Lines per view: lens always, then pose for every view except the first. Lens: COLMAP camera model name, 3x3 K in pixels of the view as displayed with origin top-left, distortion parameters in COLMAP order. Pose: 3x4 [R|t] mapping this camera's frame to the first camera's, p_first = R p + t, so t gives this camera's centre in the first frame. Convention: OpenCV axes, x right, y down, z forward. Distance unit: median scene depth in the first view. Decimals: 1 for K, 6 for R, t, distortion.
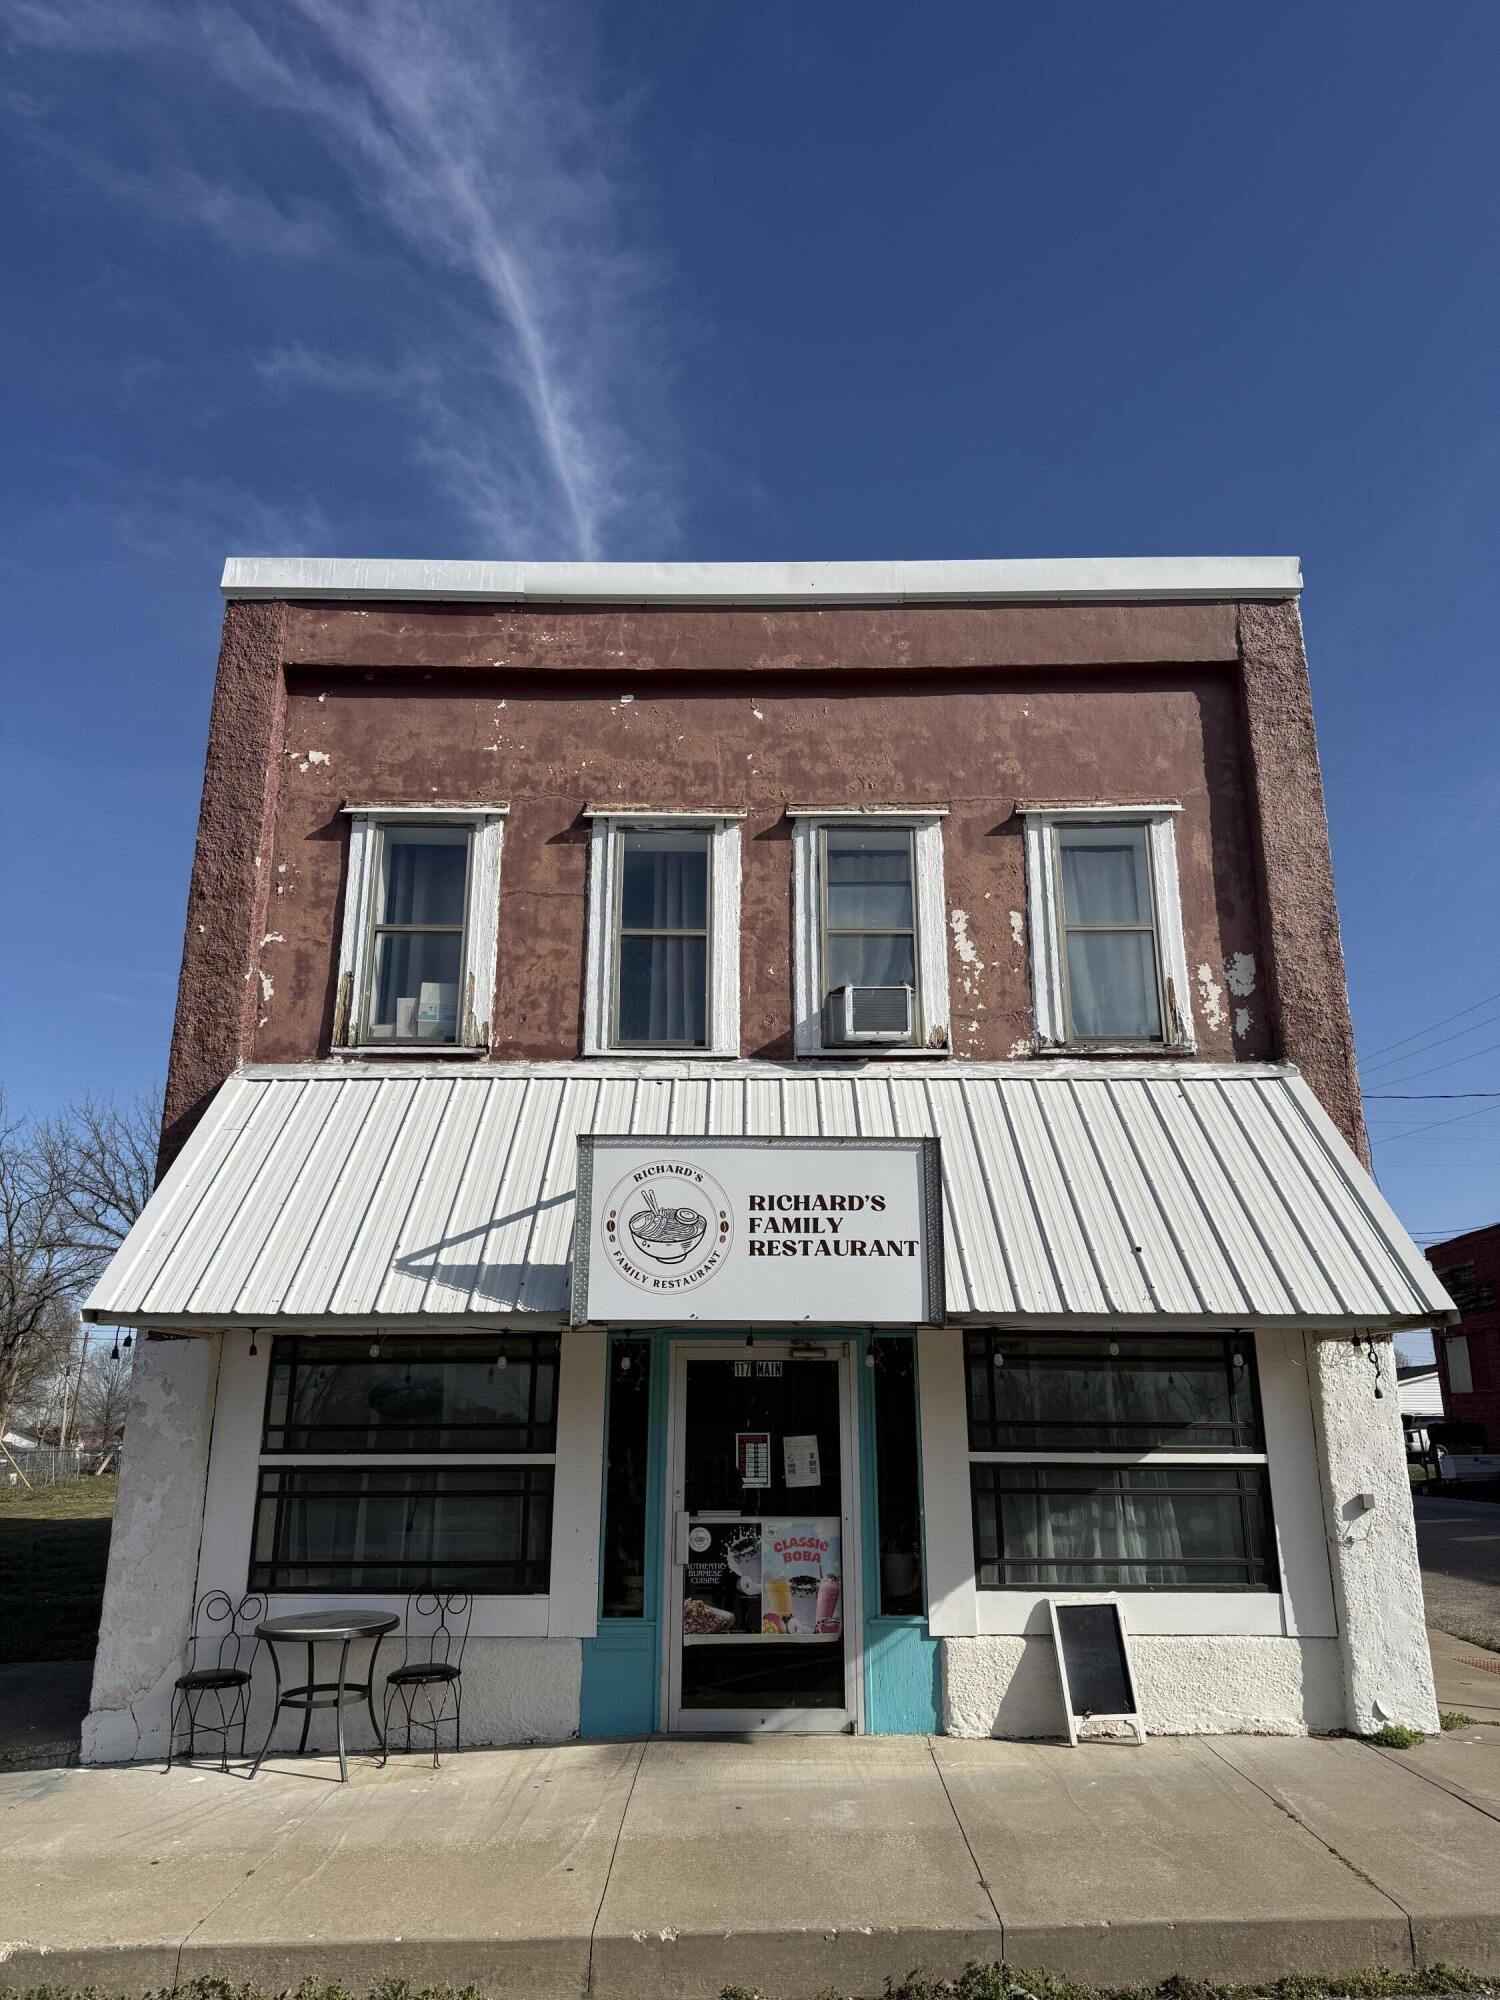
lens RADIAL K [[1369.1, 0, 750.0], [0, 1369.1, 1000.0], [0, 0, 1]] dist [0.156846, -0.291110]
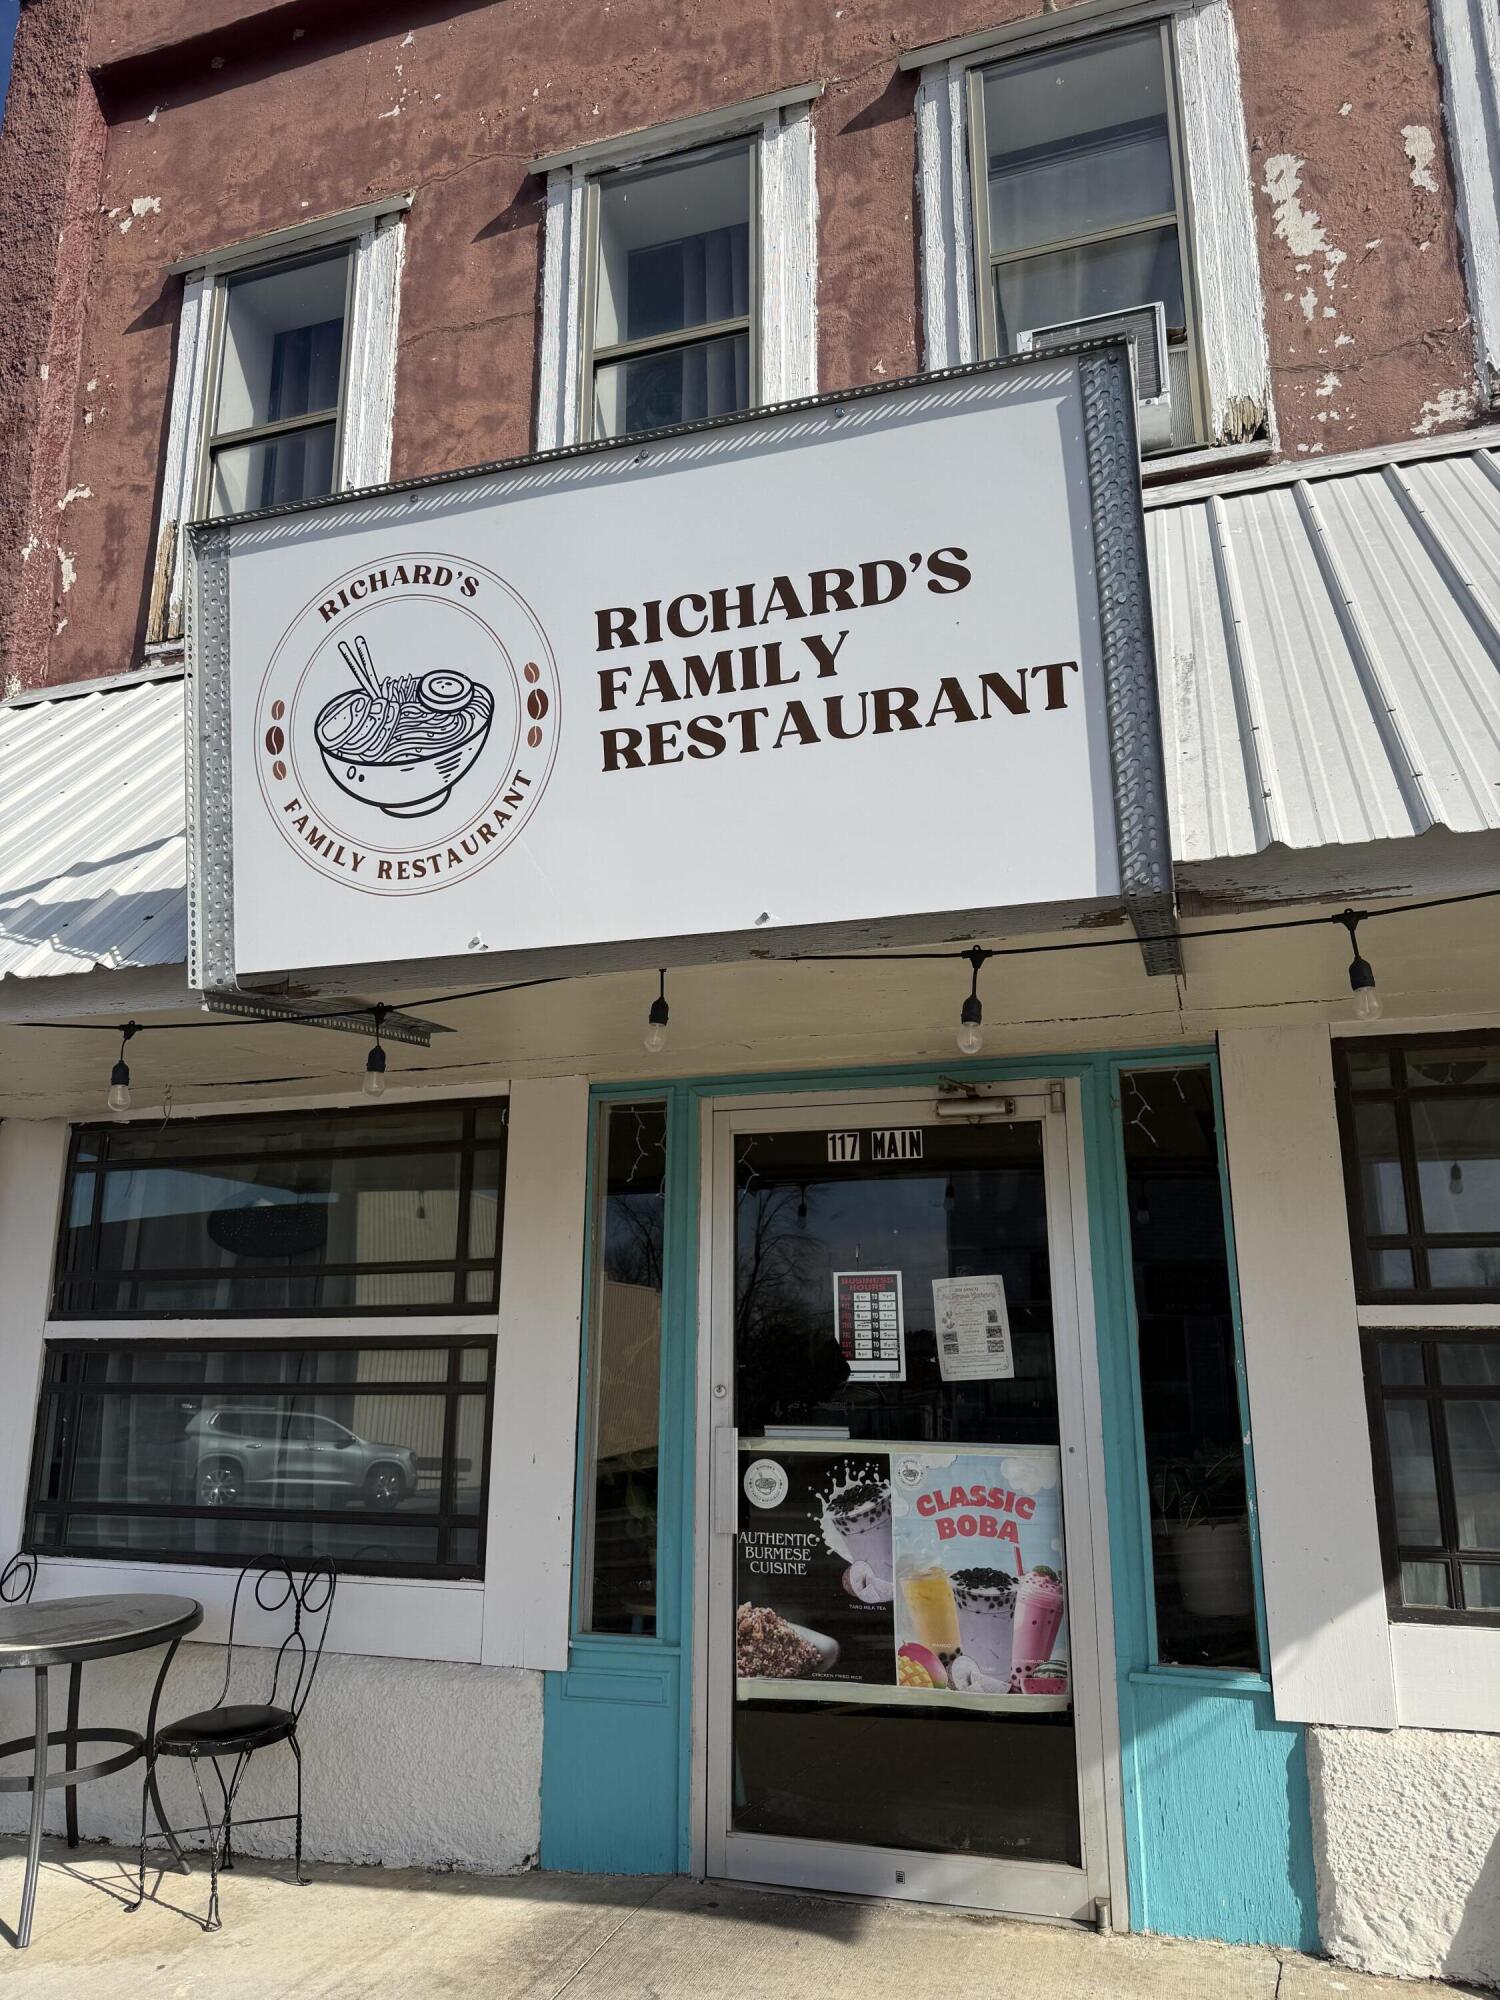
lens RADIAL K [[1388.6, 0, 750.0], [0, 1388.6, 1000.0], [0, 0, 1]] dist [0.076240, -0.092588]
pose [[0.949819, -0.075921, -0.303445, 0.119320], [0.097518, 0.993620, 0.056644, 0.189950], [0.297209, -0.083393, 0.951164, 0.543976]]
